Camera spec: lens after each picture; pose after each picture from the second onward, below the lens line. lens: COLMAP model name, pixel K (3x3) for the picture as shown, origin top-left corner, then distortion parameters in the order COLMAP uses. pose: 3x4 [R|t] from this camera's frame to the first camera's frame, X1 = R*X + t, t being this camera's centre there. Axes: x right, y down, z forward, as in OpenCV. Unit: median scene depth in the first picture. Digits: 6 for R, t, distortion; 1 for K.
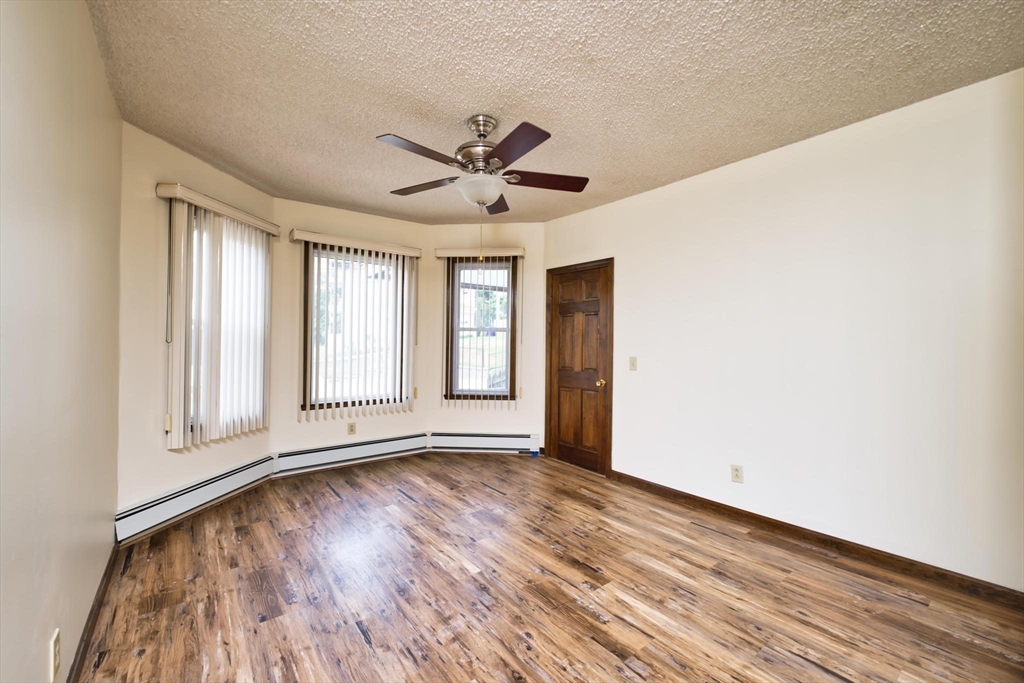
lens RADIAL K [[423.7, 0, 512.3], [0, 423.7, 343.3], [0, 0, 1]] dist [-0.004743, 0.000086]
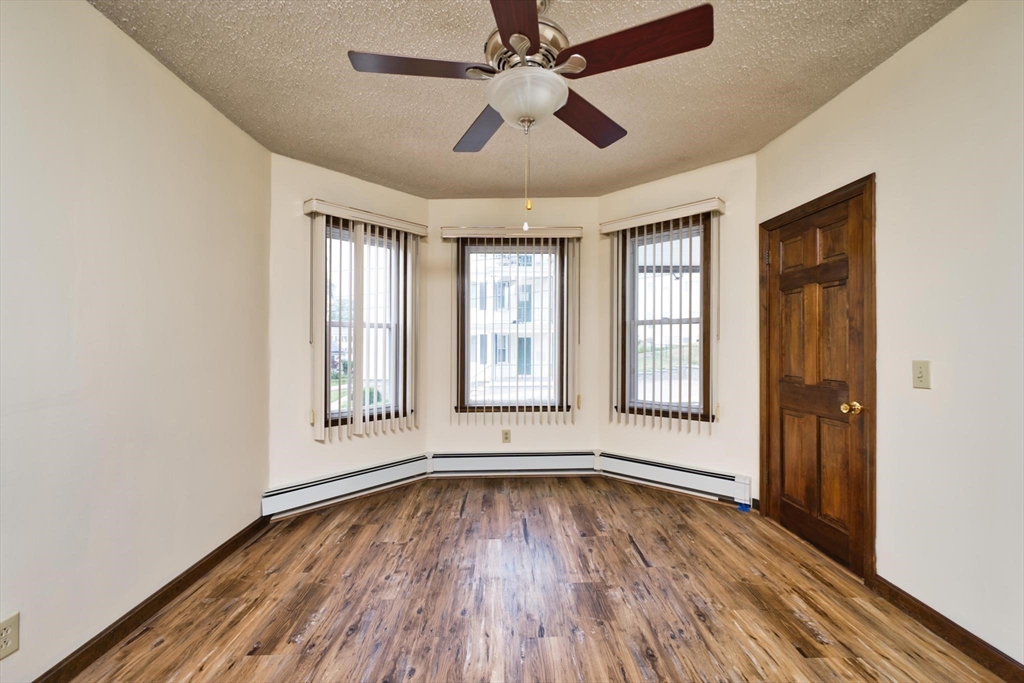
lens RADIAL K [[422.4, 0, 509.2], [0, 422.4, 342.1], [0, 0, 1]] dist [0.000665, -0.000028]
pose [[0.798883, -0.016194, -0.601268, 0.193515], [0.012139, 0.999868, -0.010802, 0.009595], [0.601363, 0.001331, 0.798974, 0.308183]]
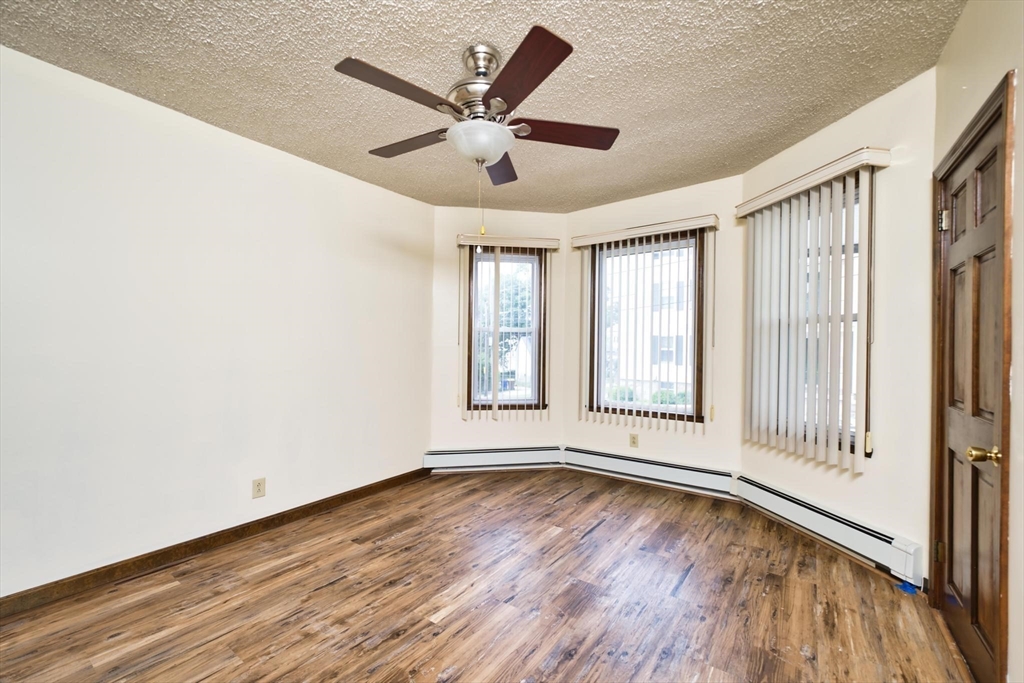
lens RADIAL K [[421.8, 0, 506.4], [0, 421.8, 341.6], [0, 0, 1]] dist [-0.002818, -0.000064]
pose [[0.265739, -0.016282, -0.963907, 0.453652], [-0.000997, 0.999852, -0.017164, 0.009299], [0.964044, 0.005522, 0.265684, 0.558124]]
